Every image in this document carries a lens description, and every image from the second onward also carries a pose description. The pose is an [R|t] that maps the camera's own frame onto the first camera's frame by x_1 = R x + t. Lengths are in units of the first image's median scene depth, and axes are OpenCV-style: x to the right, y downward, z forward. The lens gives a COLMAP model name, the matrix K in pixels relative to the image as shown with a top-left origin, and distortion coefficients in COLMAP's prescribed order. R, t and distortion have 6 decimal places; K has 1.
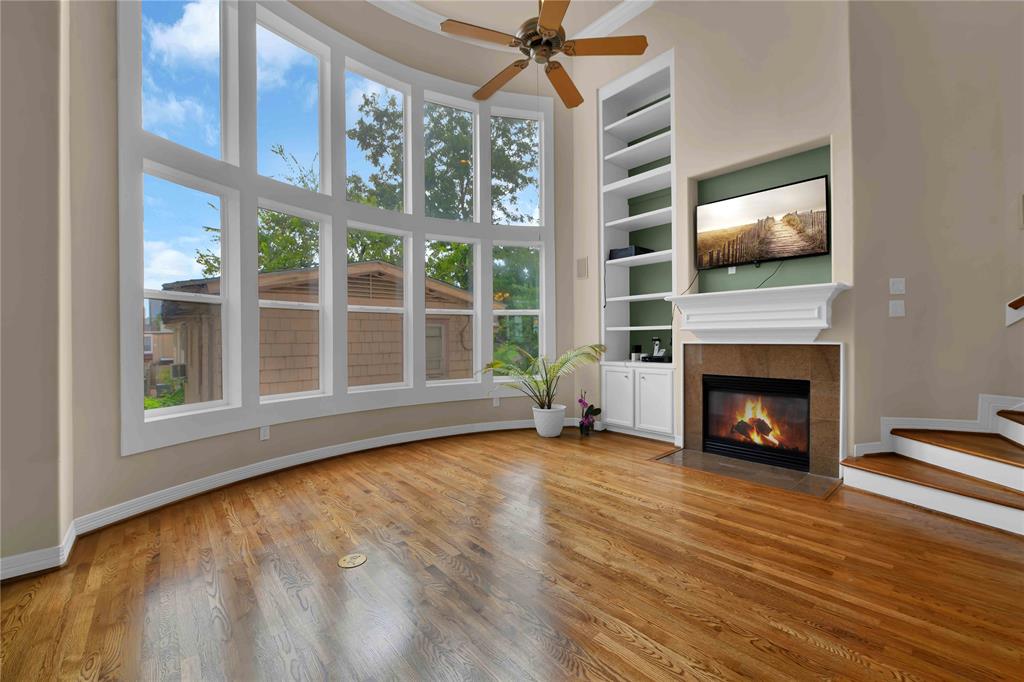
lens RADIAL K [[421.0, 0, 515.7], [0, 421.0, 336.4], [0, 0, 1]] dist [-0.014416, -0.000915]
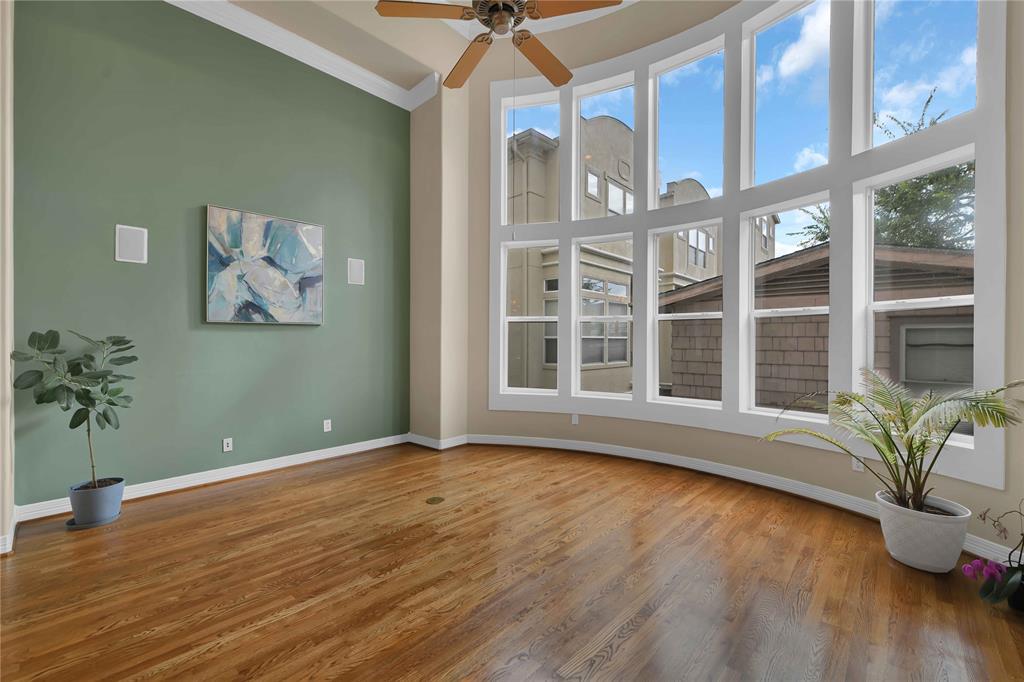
lens RADIAL K [[421.0, 0, 525.9], [0, 421.0, 346.2], [0, 0, 1]] dist [-0.014416, -0.000915]
pose [[0.132272, 0.026429, -0.990861, 0.563477], [-0.002774, 0.999650, 0.026293, -0.024381], [0.991210, -0.000729, 0.132299, 0.573959]]
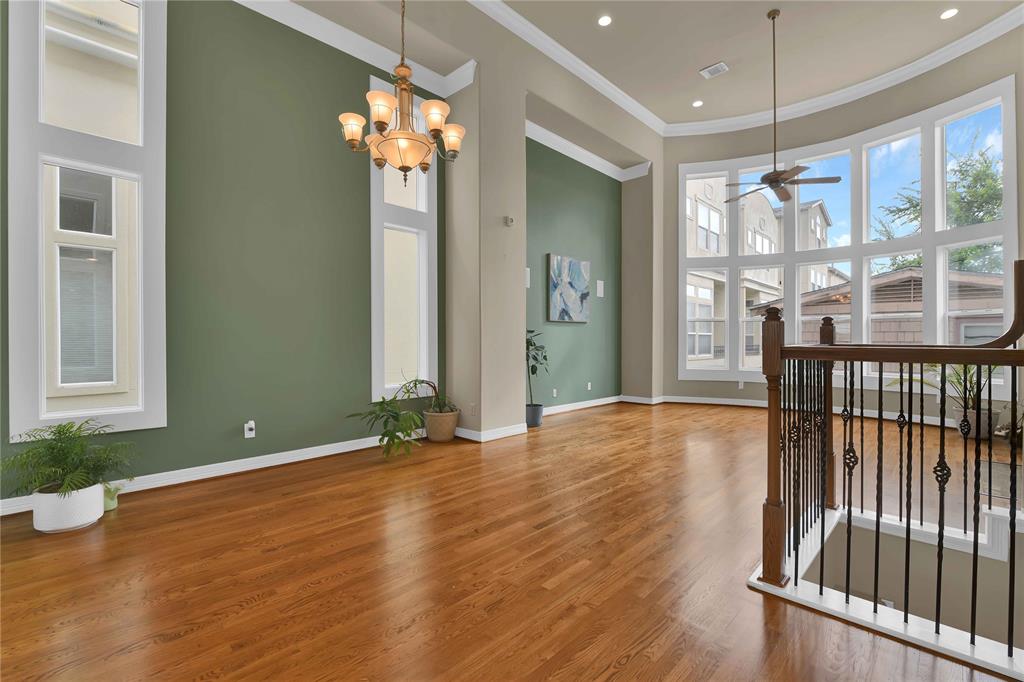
lens RADIAL K [[448.5, 0, 516.3], [0, 448.5, 336.0], [0, 0, 1]] dist [-0.010573, -0.000580]
pose [[0.088798, 0.004092, -0.996041, 1.185173], [-0.004367, 0.999984, 0.003719, -0.001777], [0.996040, 0.004020, 0.088814, -0.197841]]
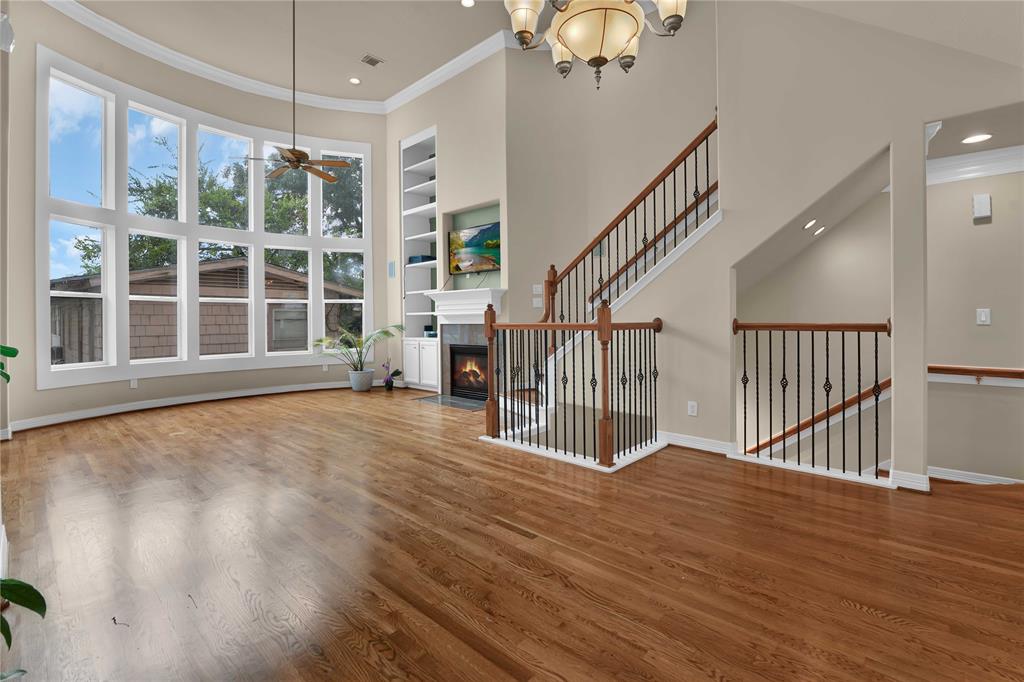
lens RADIAL K [[462.9, 0, 520.5], [0, 462.9, 321.5], [0, 0, 1]] dist [-0.009408, -0.003661]
pose [[0.991672, -0.000934, 0.128786, 0.468491], [0.000905, 1.000000, 0.000287, 0.008179], [-0.128787, -0.000168, 0.991672, -0.671542]]
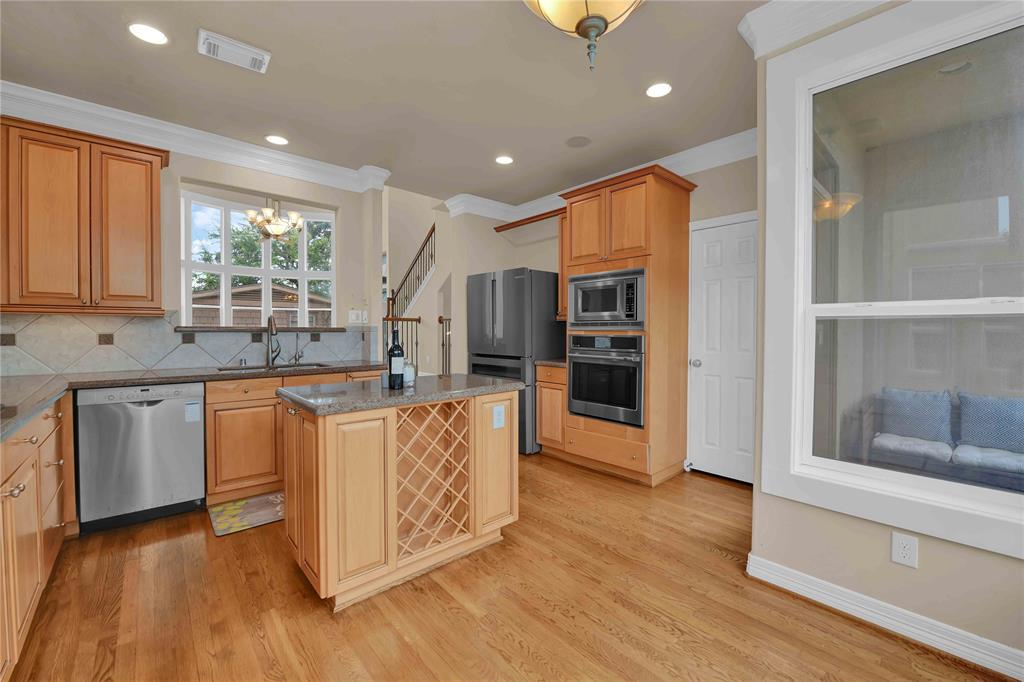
lens RADIAL K [[421.0, 0, 510.0], [0, 421.0, 335.3], [0, 0, 1]] dist [-0.014416, -0.000915]
pose [[0.999952, 0.008675, 0.004598, 1.265280], [-0.008723, 0.999906, 0.010593, 0.059885], [-0.004506, -0.010633, 0.999933, -1.553230]]
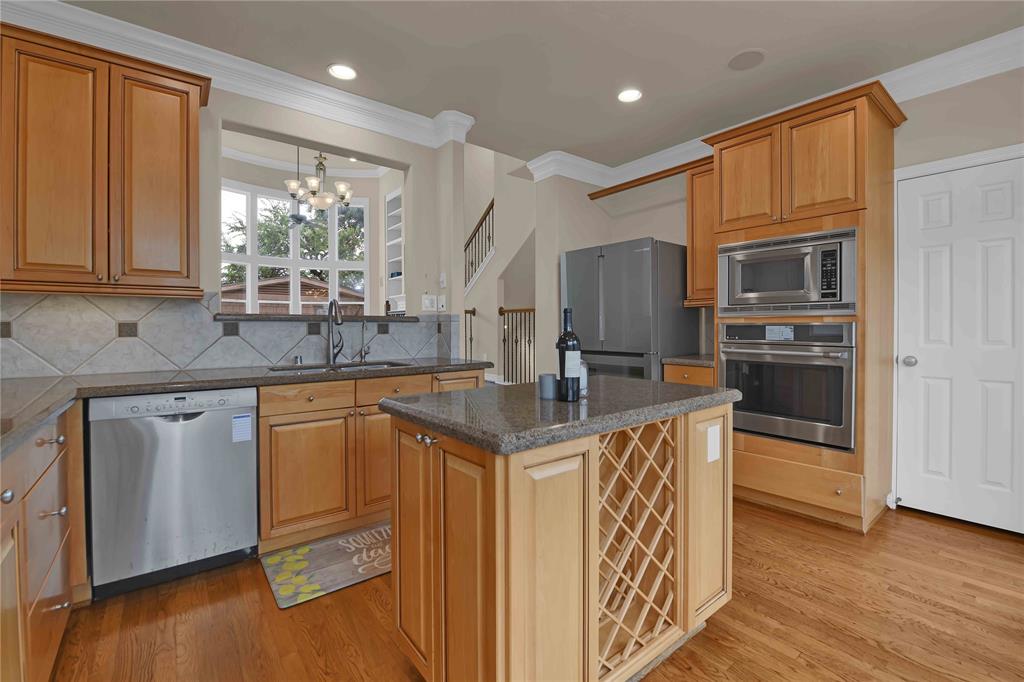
lens RADIAL K [[441.9, 0, 512.2], [0, 441.9, 329.3], [0, 0, 1]] dist [-0.015065, -0.000451]
pose [[0.999068, 0.005266, -0.042835, 1.097769], [-0.005158, 0.999983, 0.002633, 0.075847], [0.042848, -0.002409, 0.999079, -1.382769]]
